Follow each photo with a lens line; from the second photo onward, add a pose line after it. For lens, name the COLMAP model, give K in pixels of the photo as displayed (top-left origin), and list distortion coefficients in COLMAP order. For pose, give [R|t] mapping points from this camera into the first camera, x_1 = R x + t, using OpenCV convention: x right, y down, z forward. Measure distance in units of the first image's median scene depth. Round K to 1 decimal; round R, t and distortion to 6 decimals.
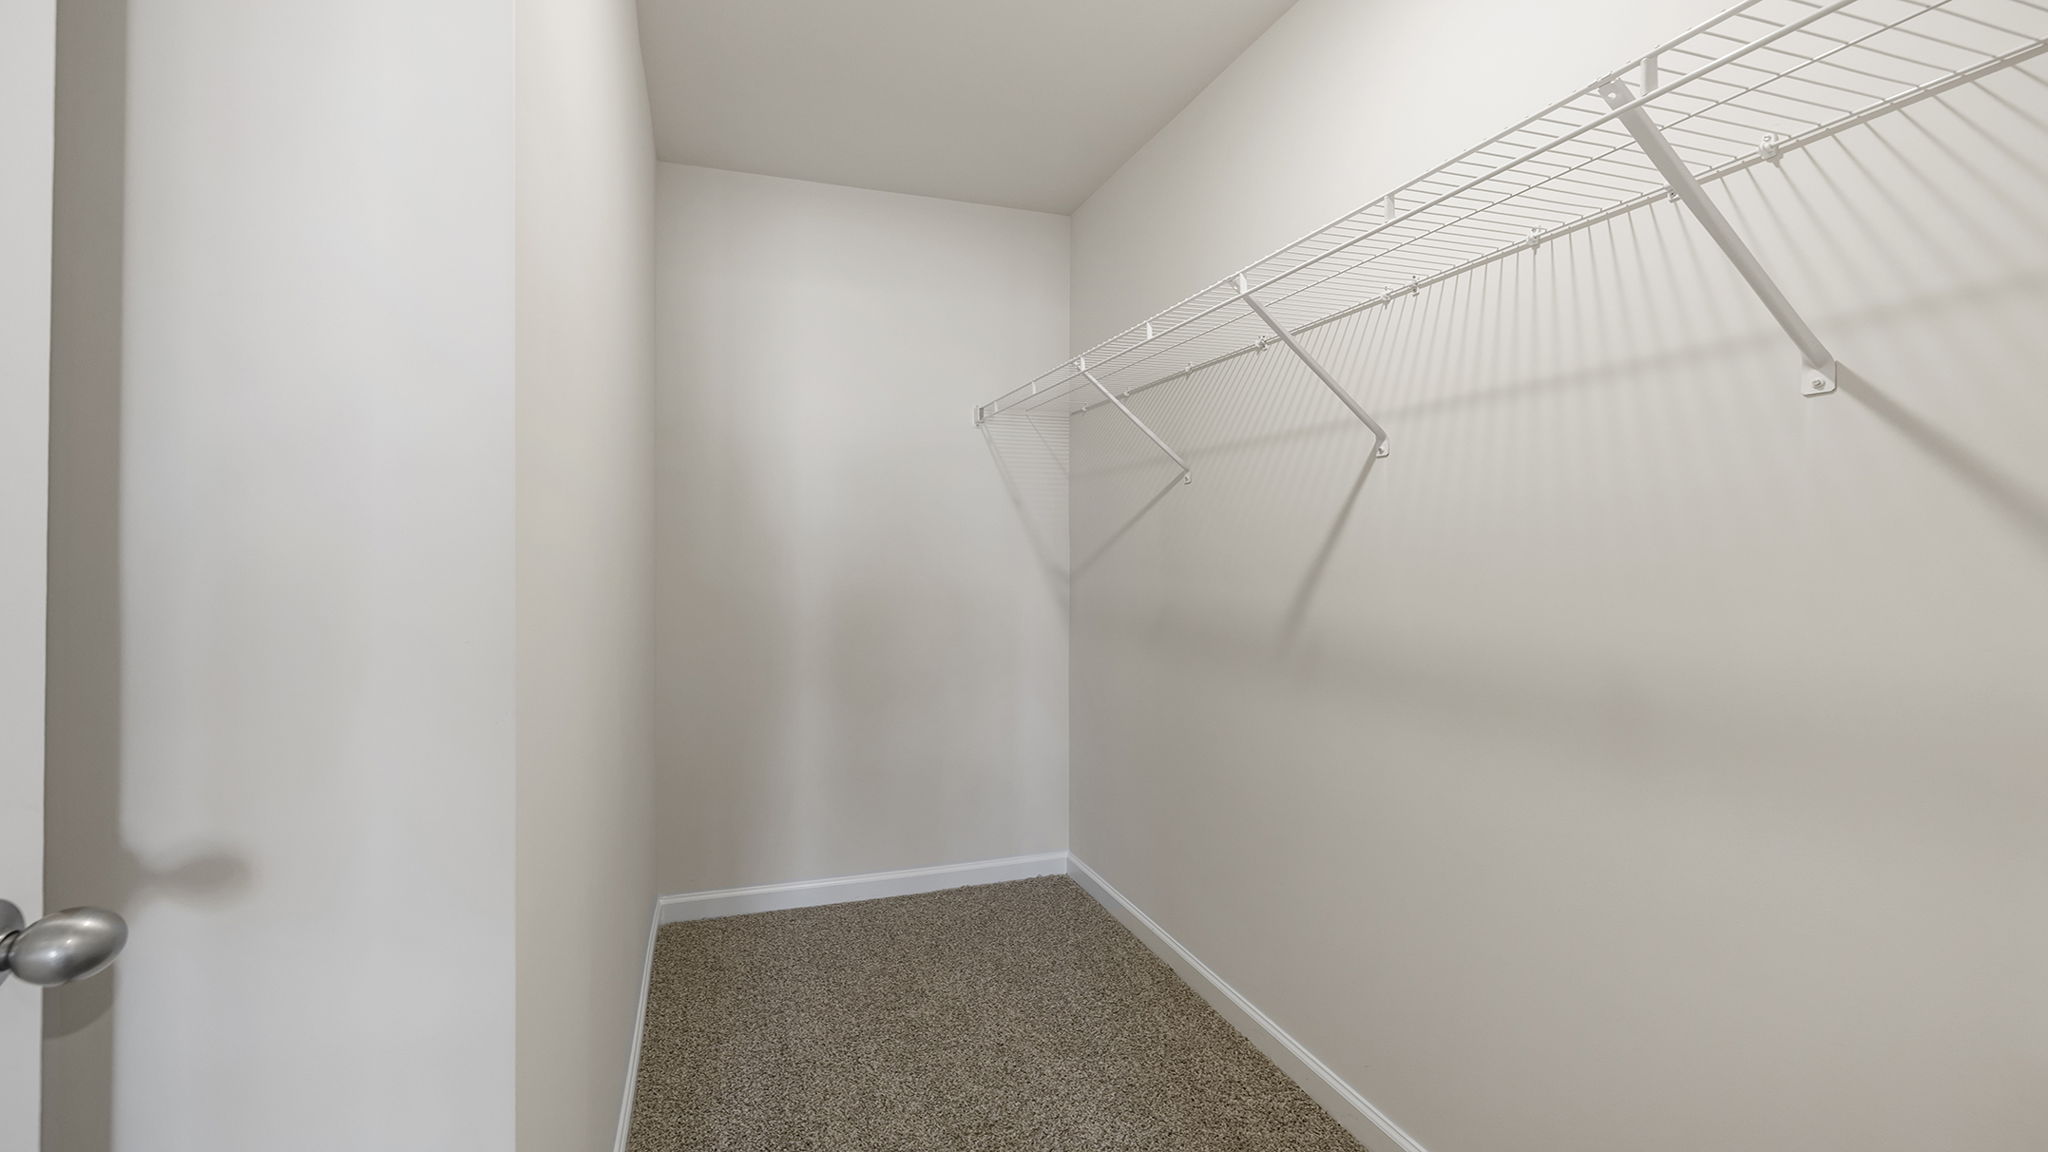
lens RADIAL K [[874.9, 0, 1017.0], [0, 874.9, 563.4], [0, 0, 1]] dist [0.000770, 0.000302]
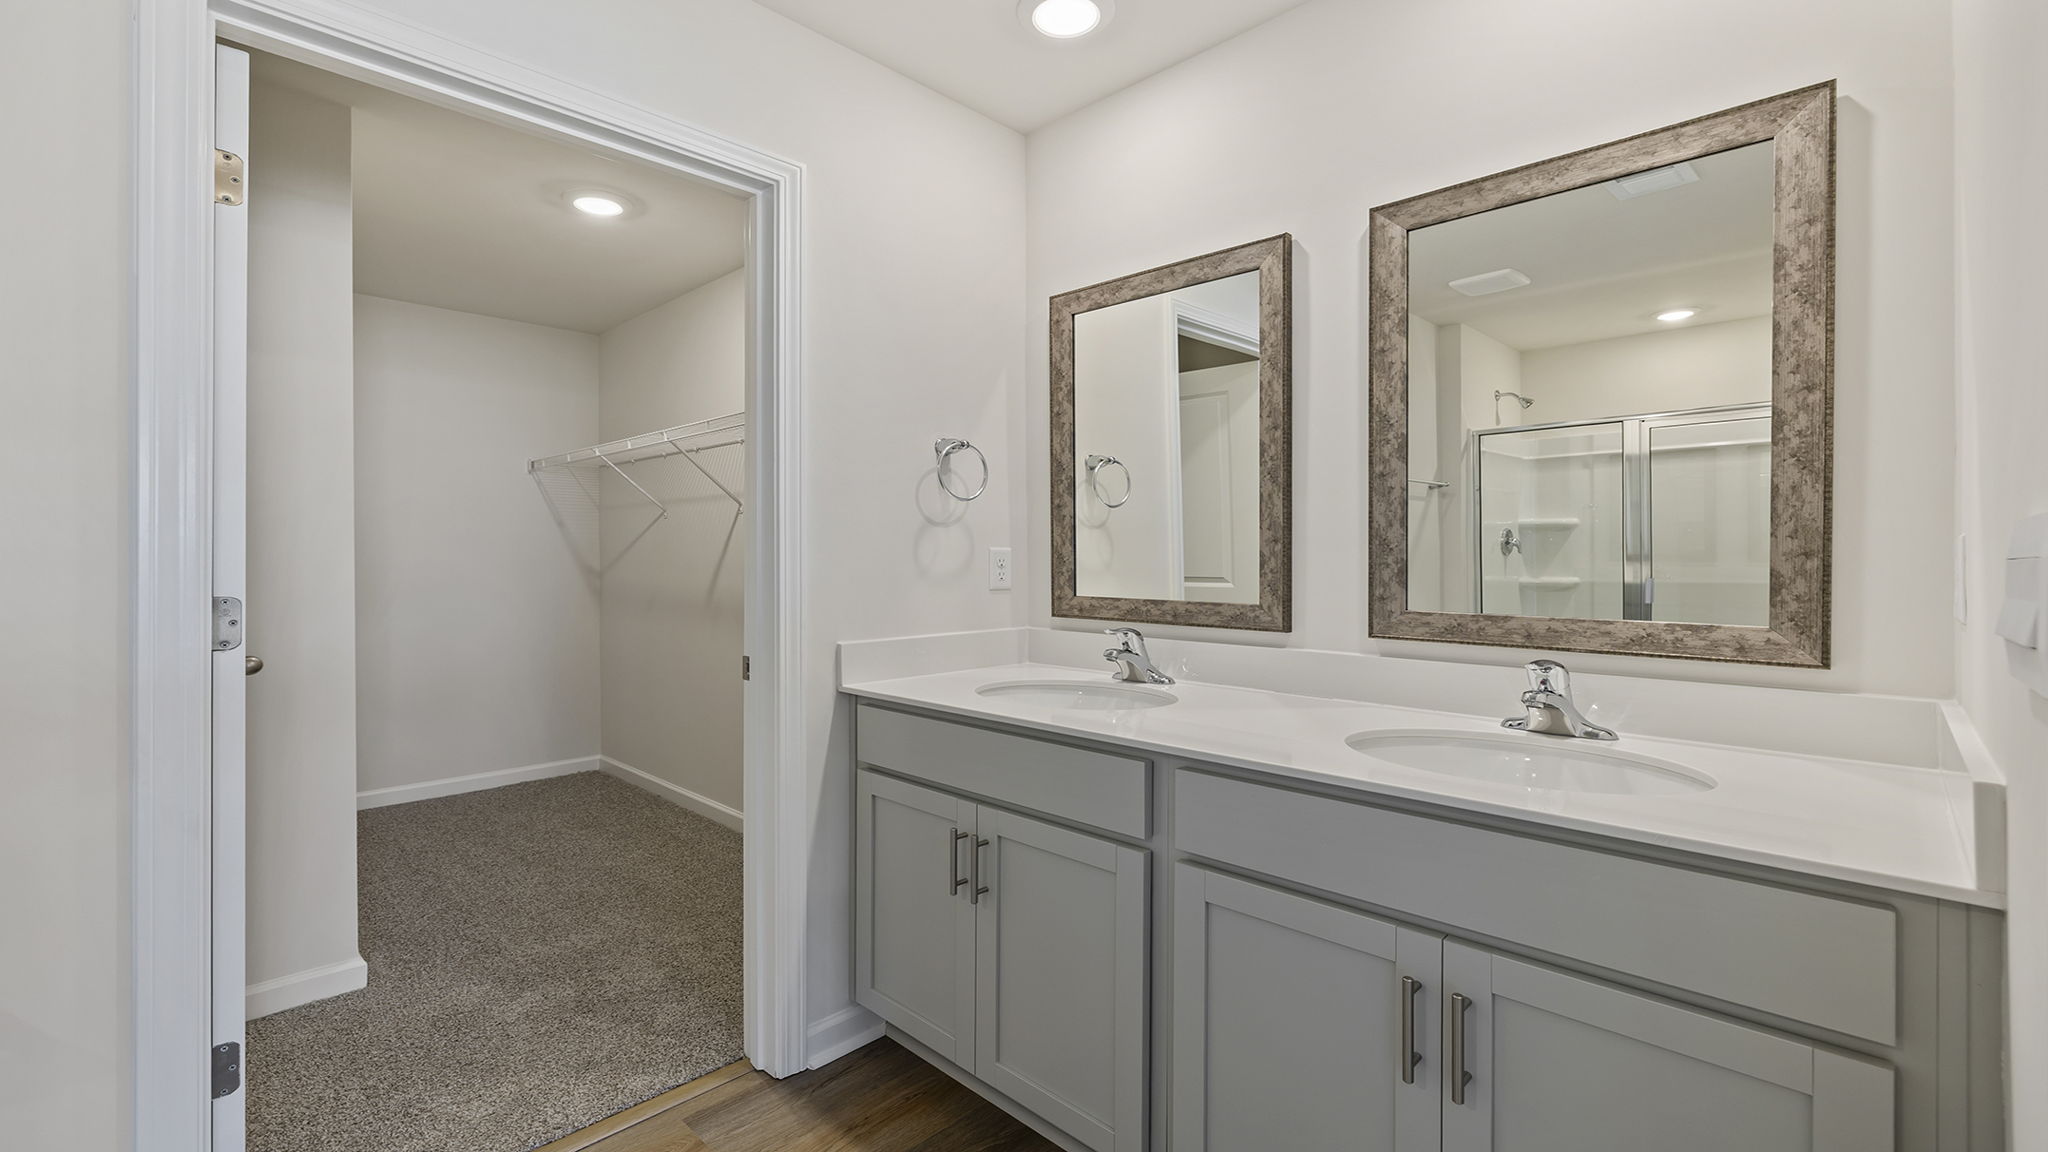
lens RADIAL K [[874.9, 0, 1016.8], [0, 874.9, 569.4], [0, 0, 1]] dist [0.000770, 0.000302]
pose [[0.895583, -0.007956, 0.444822, 0.042721], [0.007201, 0.999968, 0.003386, 0.011151], [-0.444835, 0.000171, 0.895612, -0.891997]]
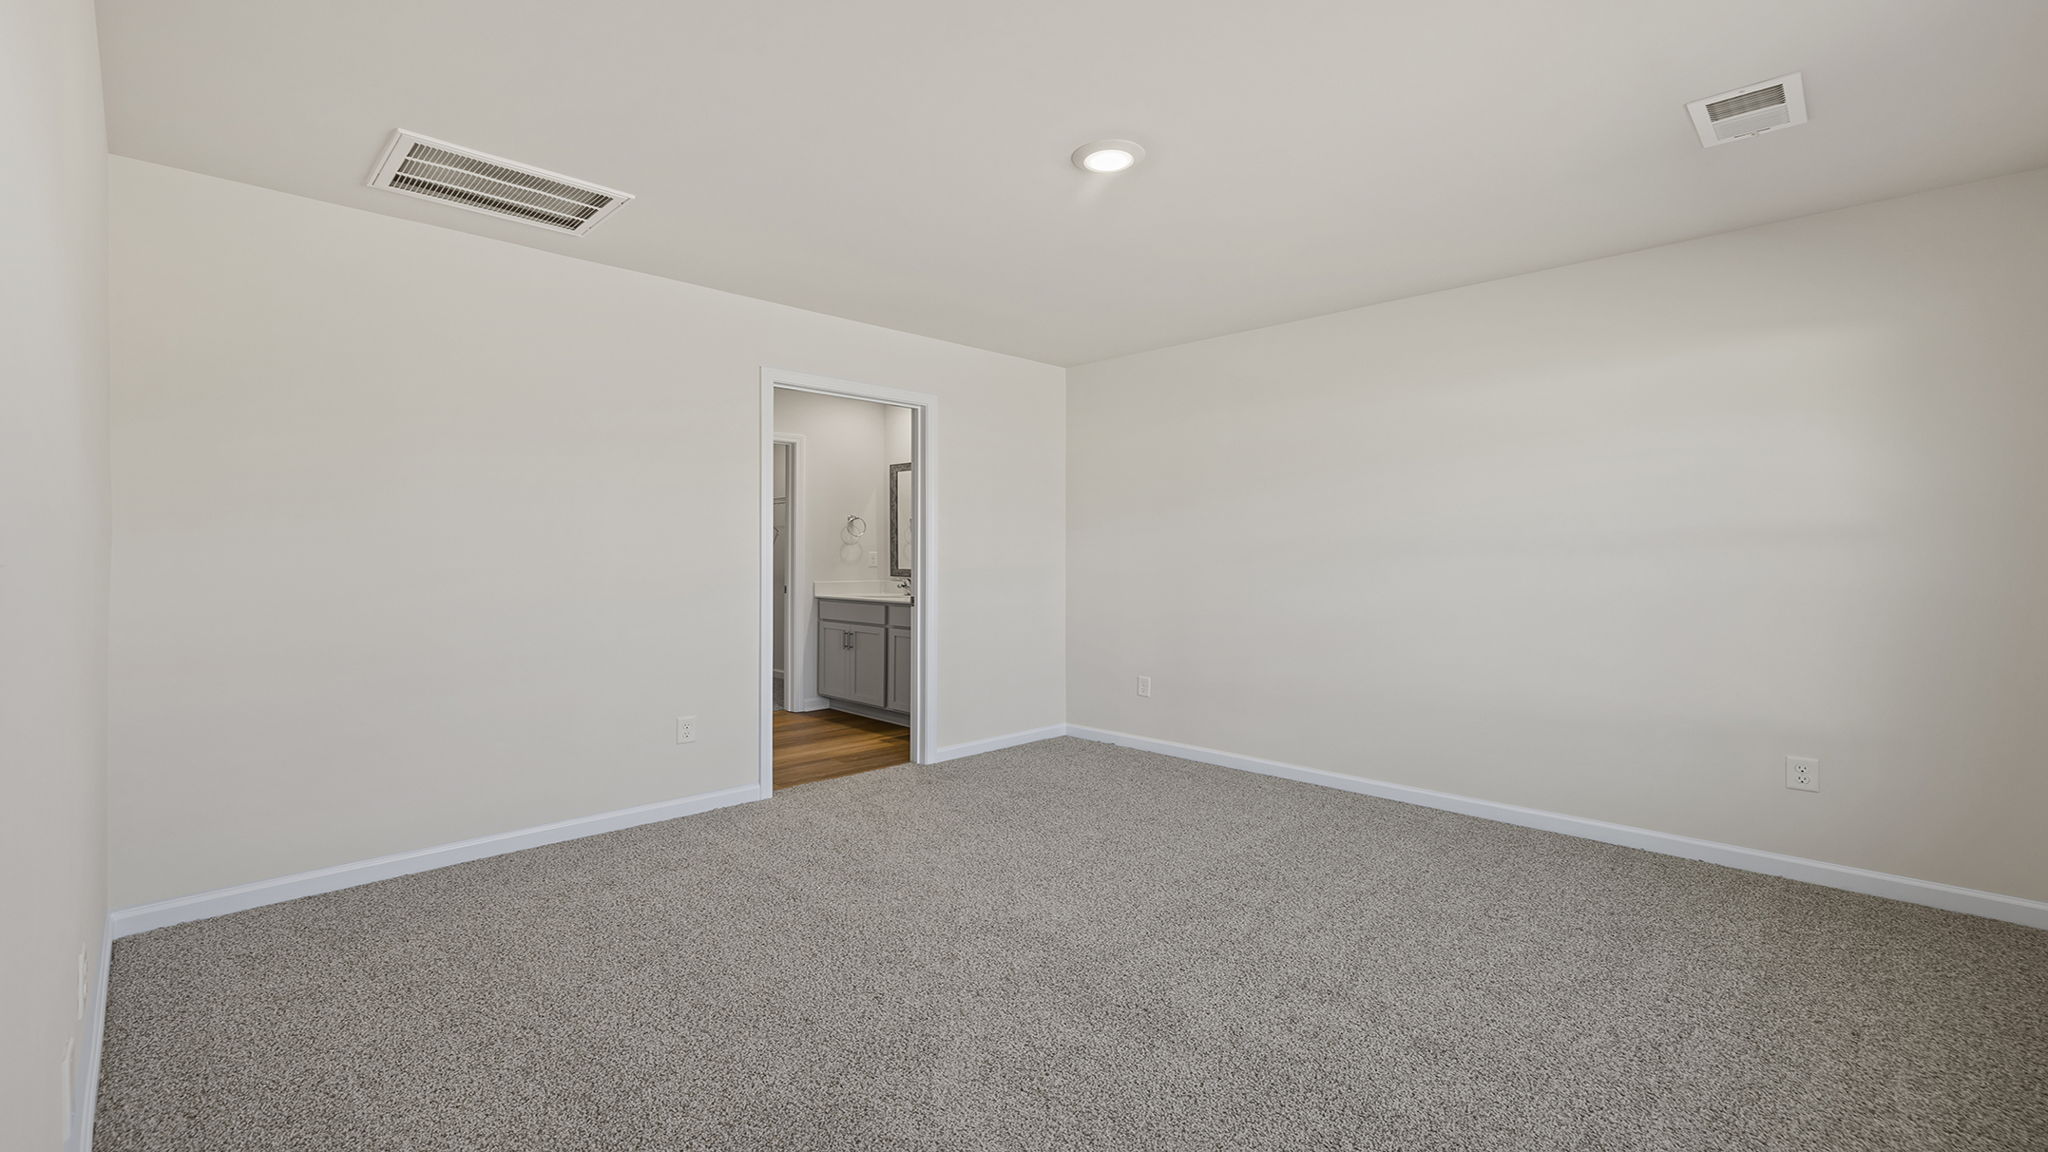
lens RADIAL K [[874.9, 0, 1025.8], [0, 874.9, 573.1], [0, 0, 1]] dist [0.000770, 0.000302]
pose [[0.900910, -0.007982, 0.433932, -0.715179], [0.004629, 0.999951, 0.008783, 0.061905], [-0.433981, -0.005904, 0.900903, -4.822724]]
